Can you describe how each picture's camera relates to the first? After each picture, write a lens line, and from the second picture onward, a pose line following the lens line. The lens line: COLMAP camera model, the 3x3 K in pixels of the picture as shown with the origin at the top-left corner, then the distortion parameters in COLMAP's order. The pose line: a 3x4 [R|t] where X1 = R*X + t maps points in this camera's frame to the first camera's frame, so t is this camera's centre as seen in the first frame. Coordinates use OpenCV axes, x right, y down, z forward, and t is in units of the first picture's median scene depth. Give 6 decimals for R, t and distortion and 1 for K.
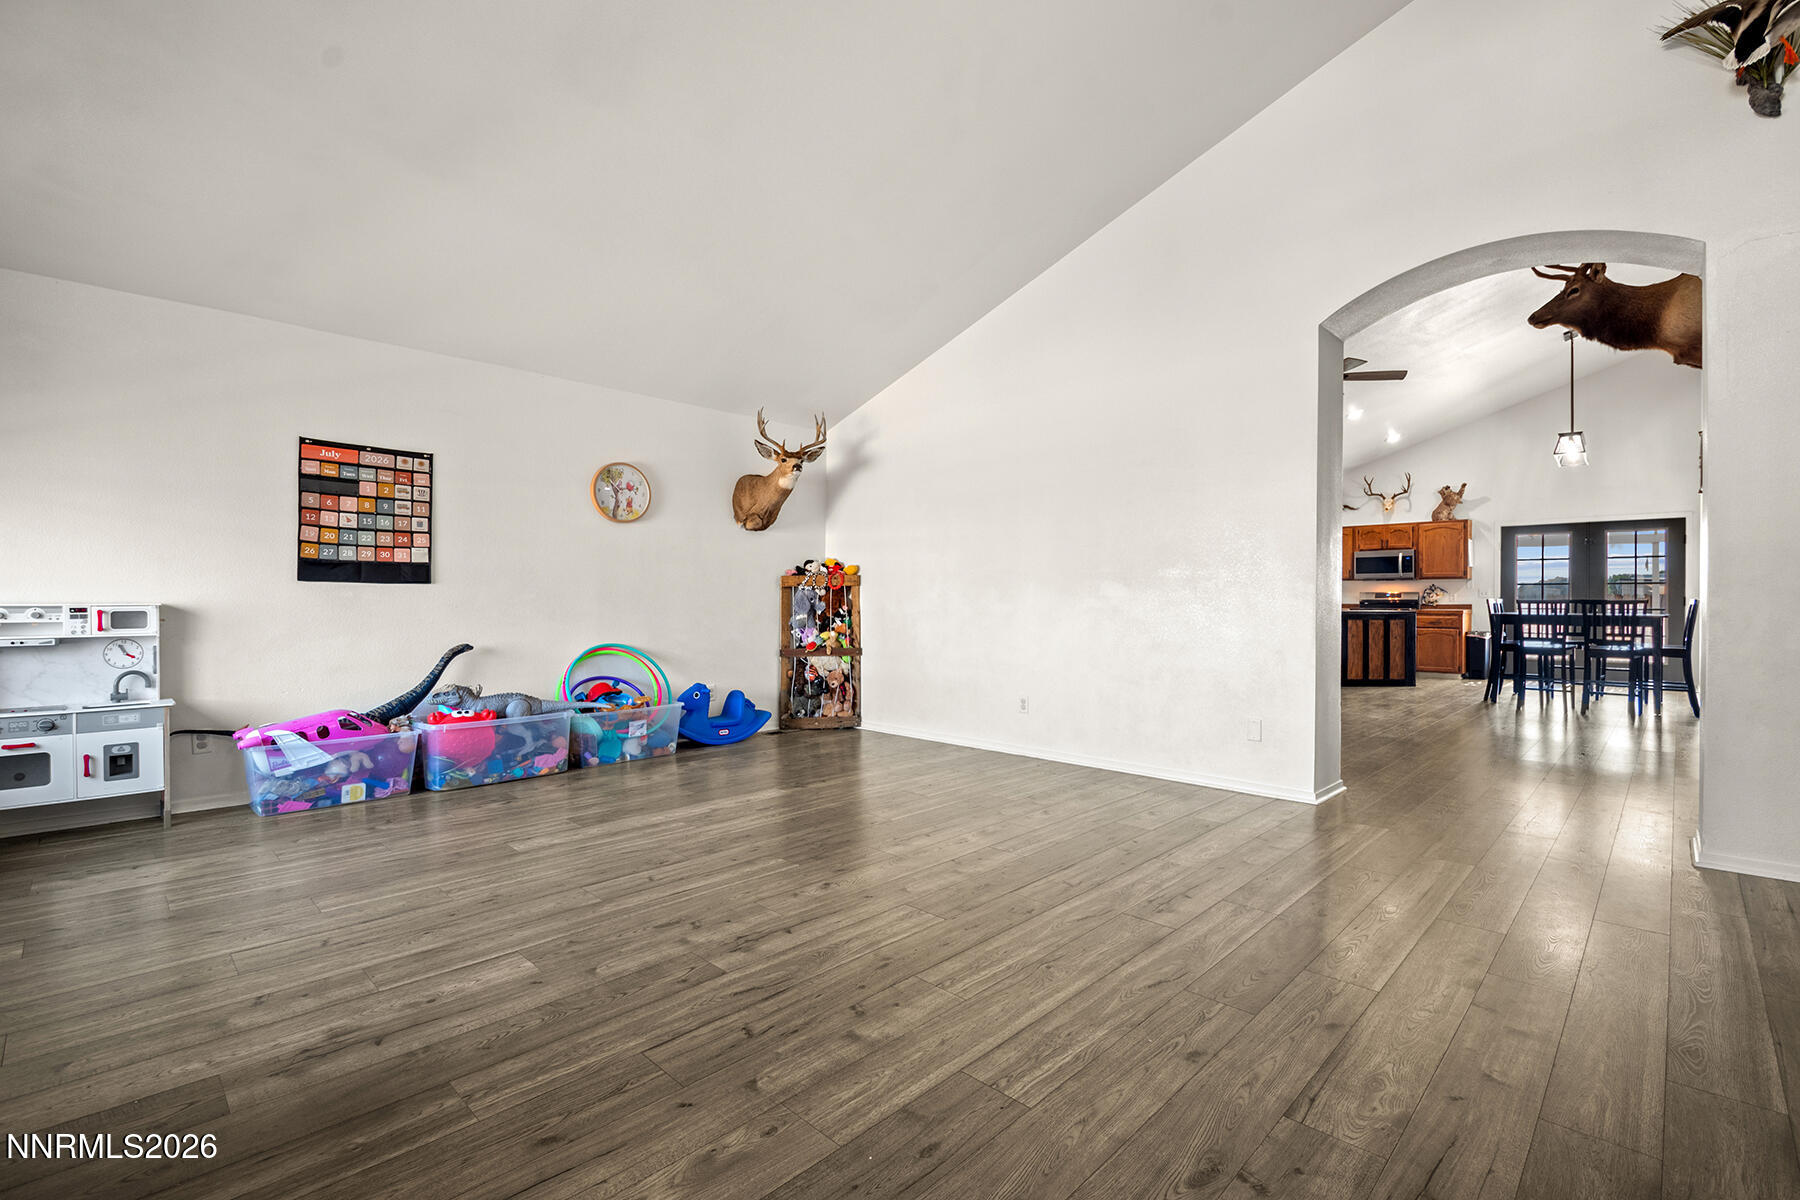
lens RADIAL K [[820.9, 0, 899.8], [0, 820.9, 602.5], [0, 0, 1]] dist [-0.023208, -0.001466]
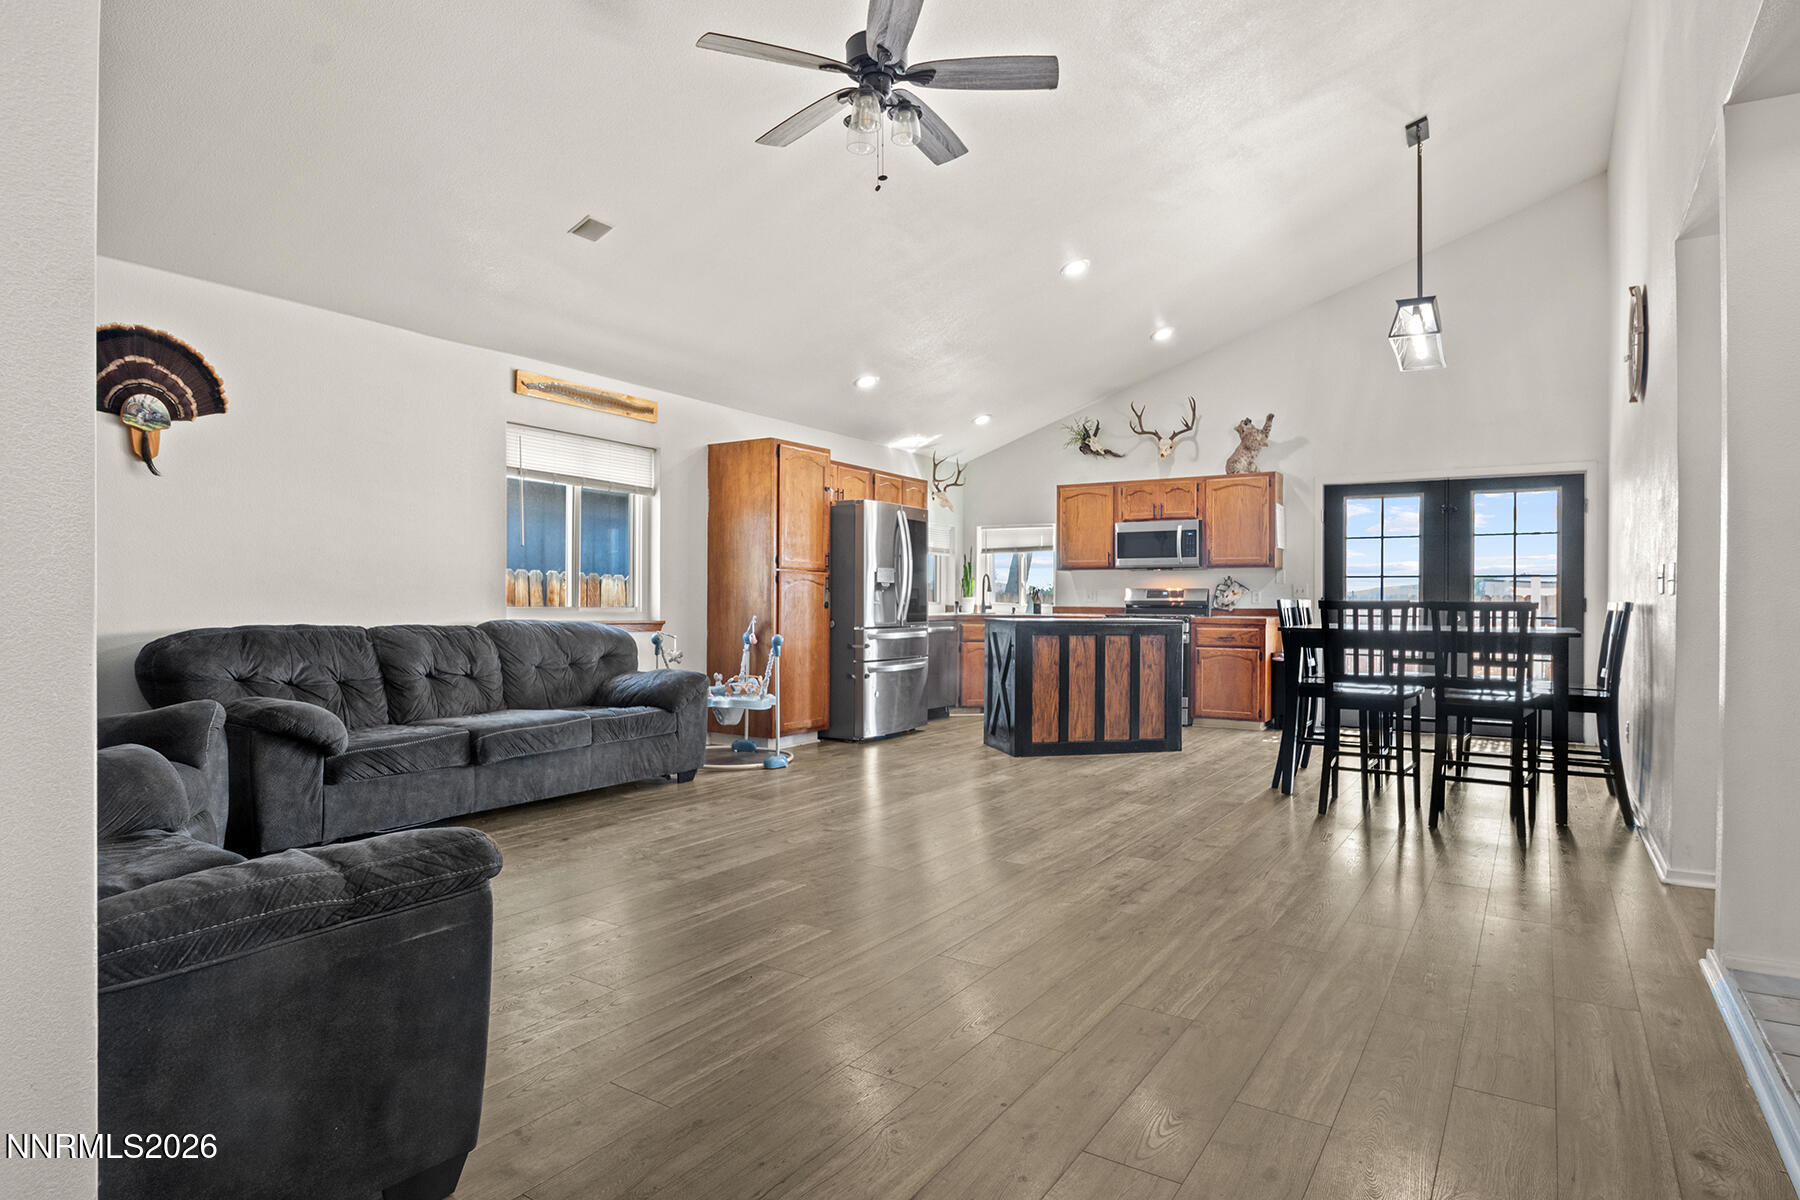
lens RADIAL K [[981.8, 0, 909.6], [0, 981.8, 598.4], [0, 0, 1]] dist [-0.036648, 0.000790]
pose [[0.980614, 0.005089, 0.195883, 0.286848], [-0.004300, 0.999981, -0.004455, -0.001014], [-0.195902, 0.003526, 0.980617, 0.330568]]
